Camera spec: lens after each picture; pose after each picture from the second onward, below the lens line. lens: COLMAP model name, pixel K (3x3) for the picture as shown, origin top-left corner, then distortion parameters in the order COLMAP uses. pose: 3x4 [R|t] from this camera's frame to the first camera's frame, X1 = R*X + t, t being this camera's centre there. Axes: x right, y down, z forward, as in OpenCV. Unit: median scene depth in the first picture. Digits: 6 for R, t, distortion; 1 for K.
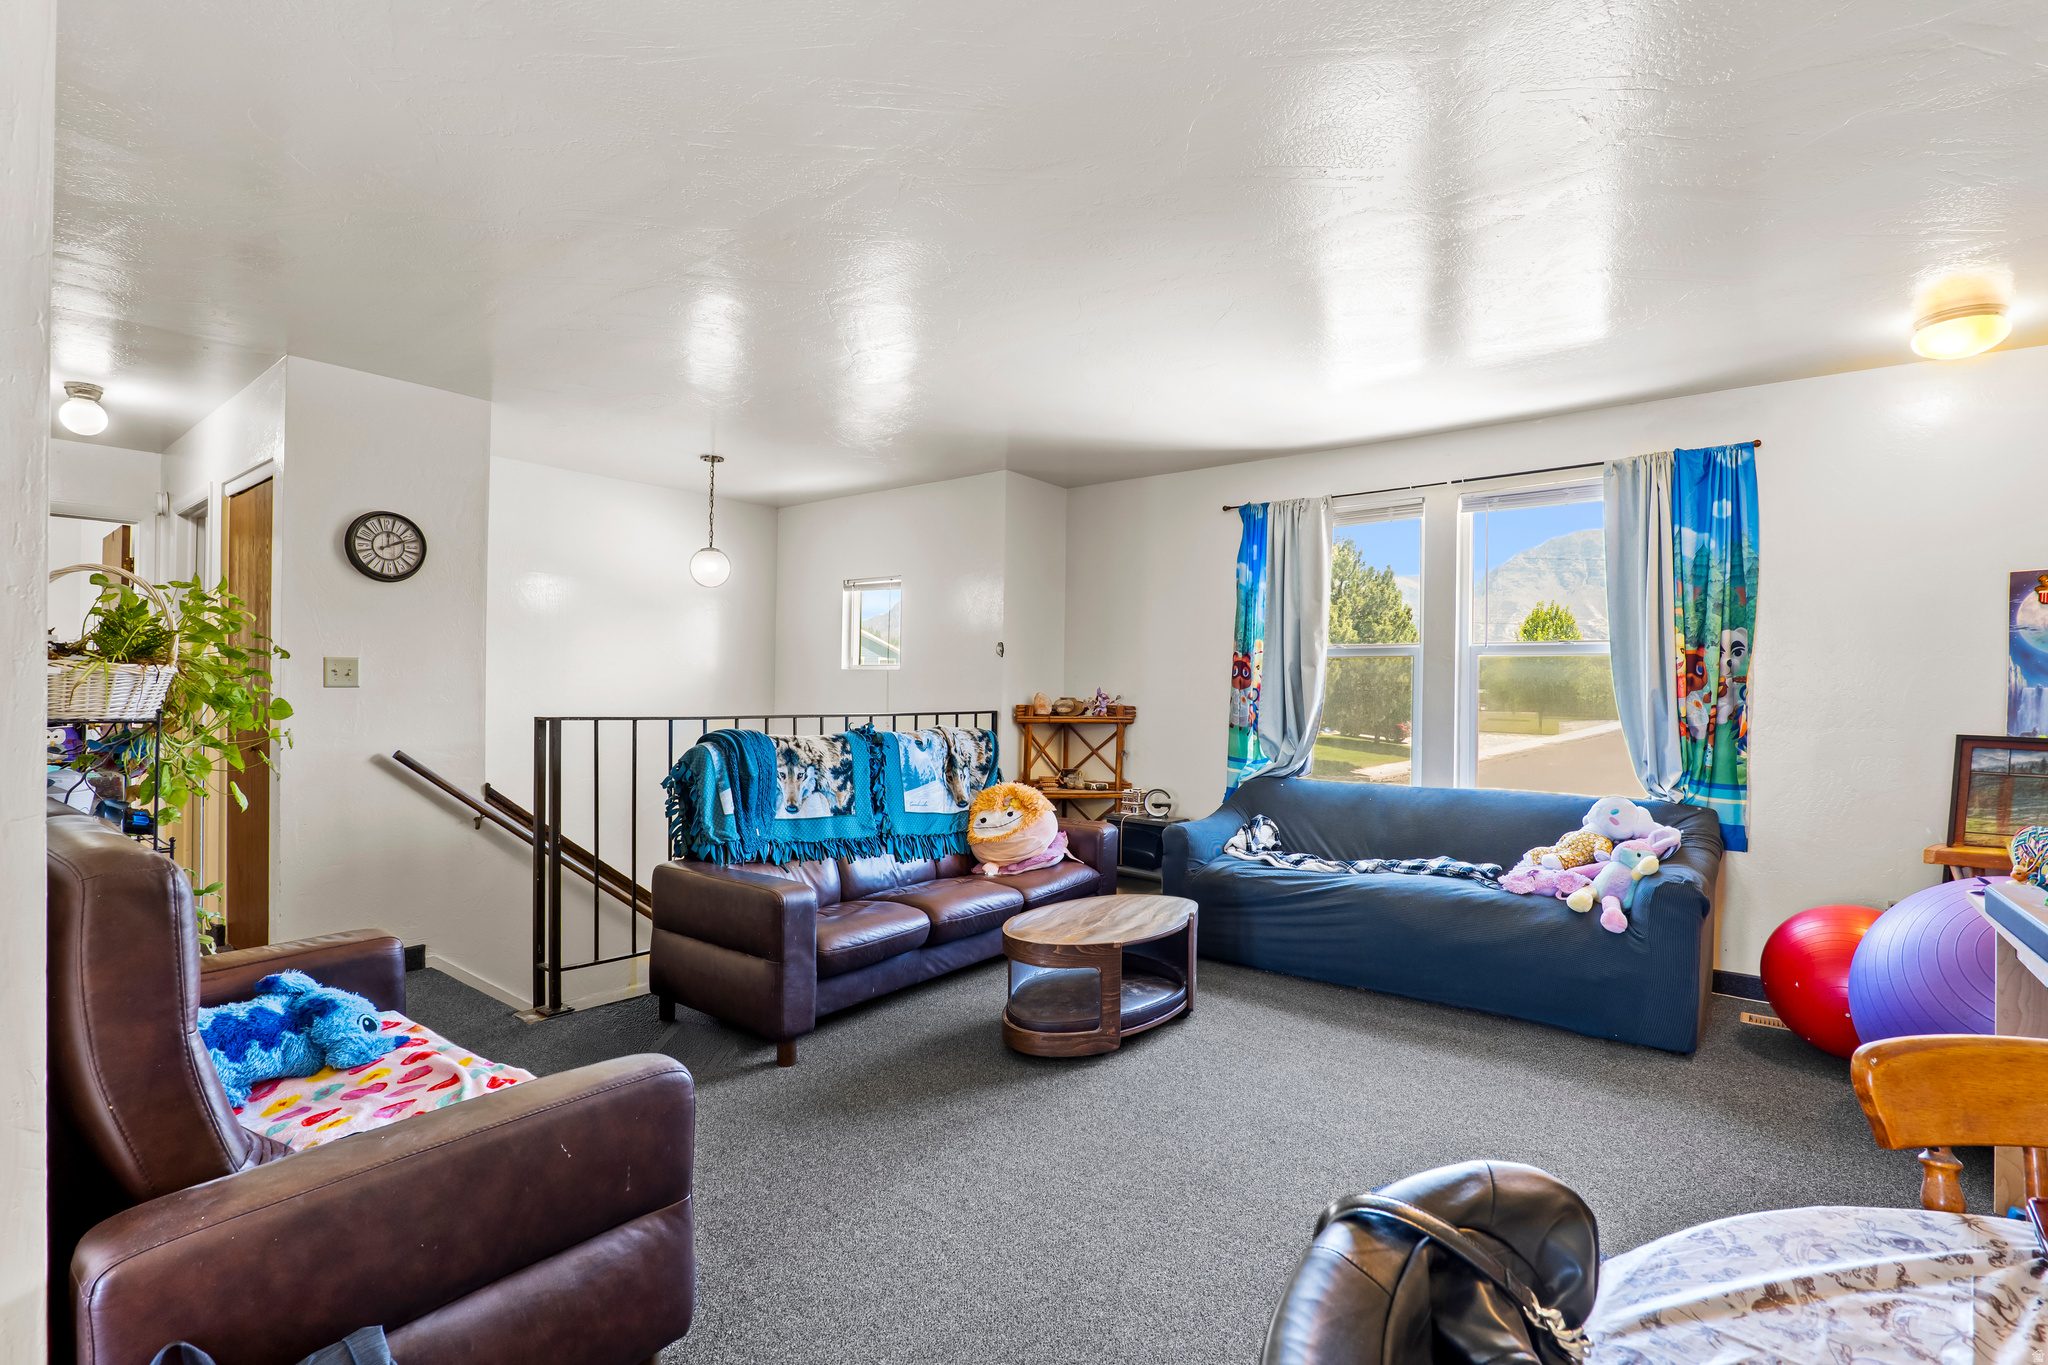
lens RADIAL K [[965.6, 0, 1024.0], [0, 965.6, 684.5], [0, 0, 1]] dist [-0.002990, -0.000253]
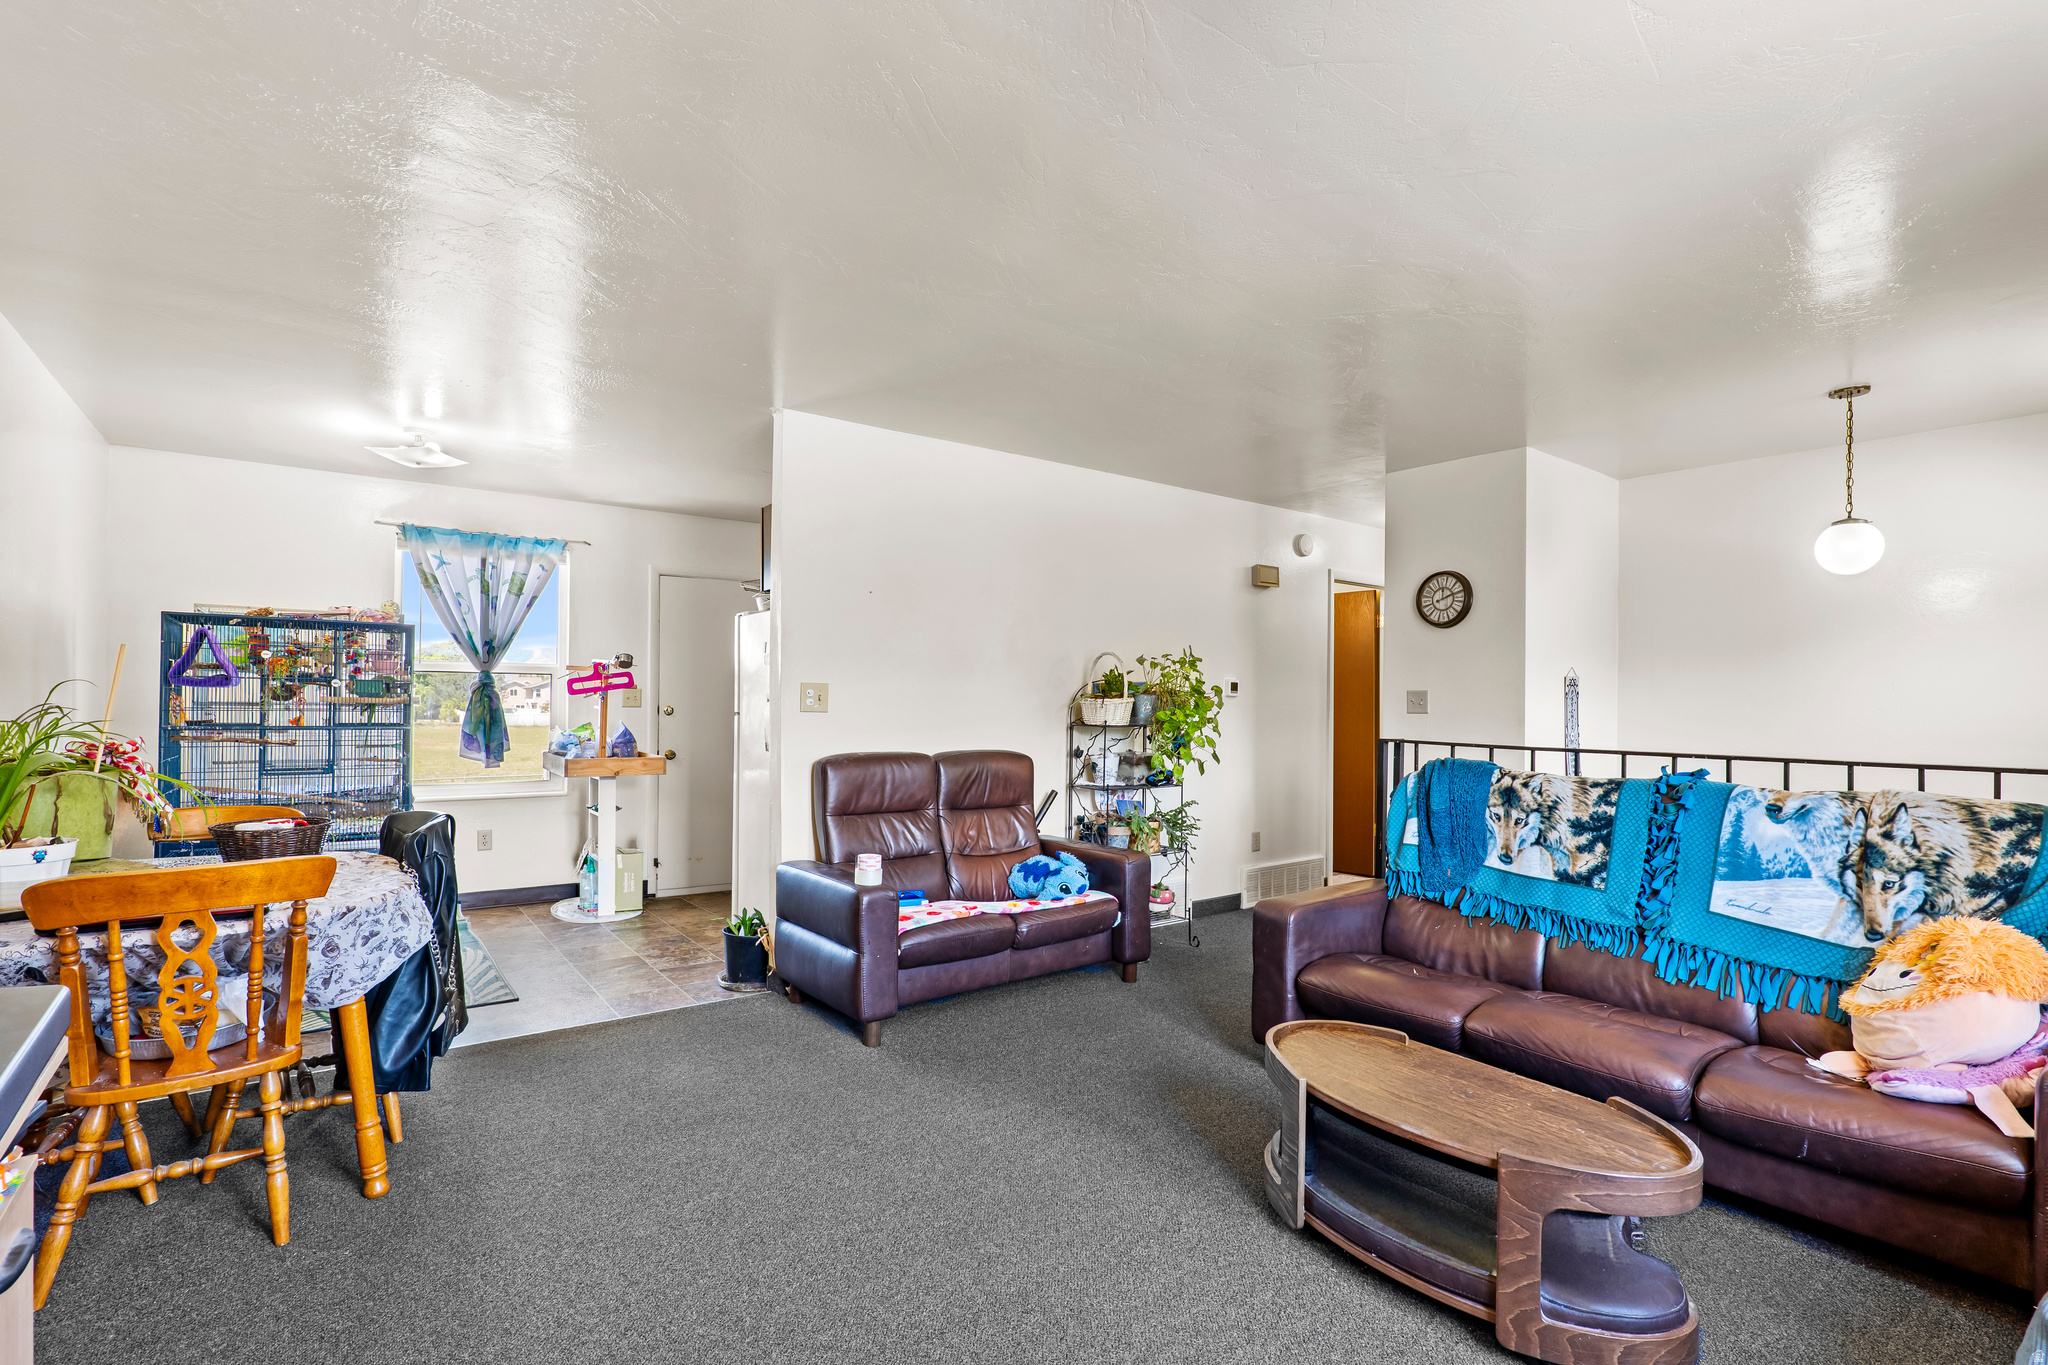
lens RADIAL K [[965.6, 0, 1023.1], [0, 965.6, 691.2], [0, 0, 1]] dist [-0.002990, -0.000253]
pose [[-0.257070, -0.021857, -0.966146, 0.678468], [-0.007860, 0.999758, -0.020526, 0.004194], [0.966361, 0.002317, -0.257179, 0.809972]]
